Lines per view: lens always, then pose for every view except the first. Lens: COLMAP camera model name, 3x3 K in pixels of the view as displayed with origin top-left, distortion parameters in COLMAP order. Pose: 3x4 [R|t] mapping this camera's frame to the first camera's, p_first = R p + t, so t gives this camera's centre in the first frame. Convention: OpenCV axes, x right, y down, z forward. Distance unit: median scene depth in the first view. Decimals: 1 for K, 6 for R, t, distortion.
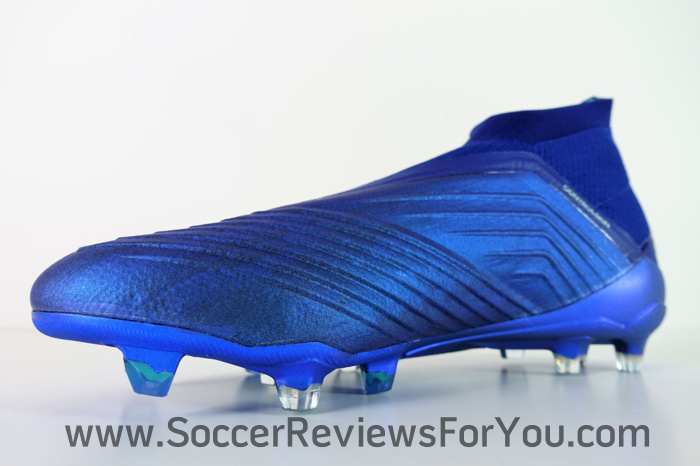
lens RADIAL K [[444.3, 0, 350.0], [0, 444.3, 233.0], [0, 0, 1]] dist [0.002993, 0.000850]
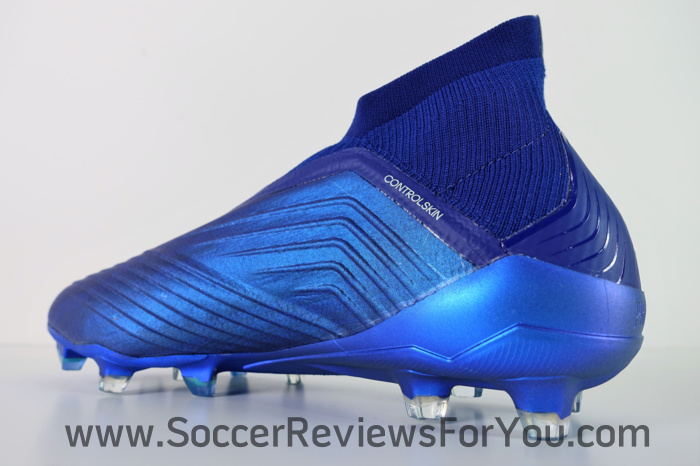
lens RADIAL K [[444.3, 0, 350.0], [0, 444.3, 233.0], [0, 0, 1]] dist [0.002993, 0.000850]
pose [[0.657194, -0.130004, -0.742425, 1.130075], [0.097279, 0.991404, -0.087491, 0.063872], [0.747417, -0.014724, 0.664192, 0.462785]]
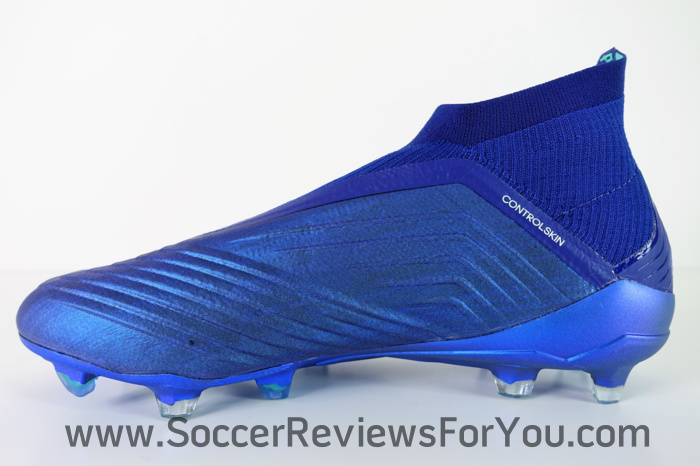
lens RADIAL K [[444.3, 0, 350.0], [0, 444.3, 233.0], [0, 0, 1]] dist [0.002993, 0.000850]
pose [[0.919923, 0.008375, -0.392010, 0.608111], [0.061595, 0.984272, 0.165573, -0.217304], [0.387231, -0.176460, 0.904939, 0.109541]]
